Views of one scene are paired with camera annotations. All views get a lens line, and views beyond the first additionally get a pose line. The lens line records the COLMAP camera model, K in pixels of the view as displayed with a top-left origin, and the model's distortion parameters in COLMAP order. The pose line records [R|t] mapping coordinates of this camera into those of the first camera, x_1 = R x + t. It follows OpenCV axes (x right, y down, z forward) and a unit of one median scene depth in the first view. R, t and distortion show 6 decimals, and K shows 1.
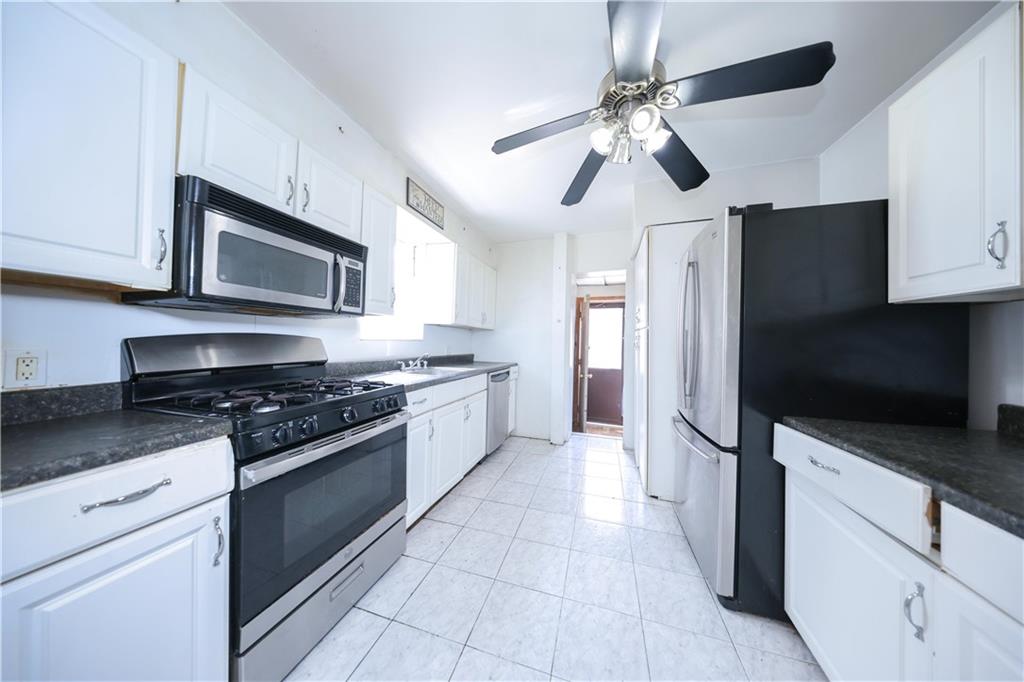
lens RADIAL K [[295.3, 0, 512.0], [0, 295.3, 341.0], [0, 0, 1]] dist [-0.000177, -0.000034]
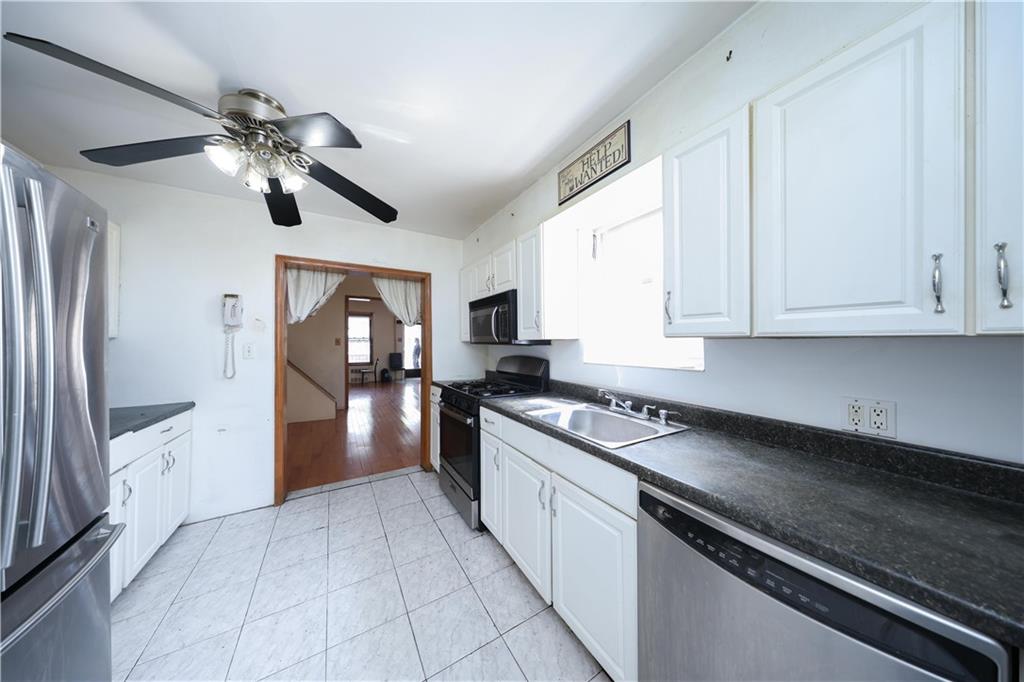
lens RADIAL K [[295.3, 0, 512.0], [0, 295.3, 341.0], [0, 0, 1]] dist [-0.000177, -0.000034]
pose [[-0.662355, -0.020755, -0.748902, 0.336512], [-0.004287, 0.999705, -0.023915, -0.048094], [0.749177, -0.012630, -0.662249, 1.352231]]
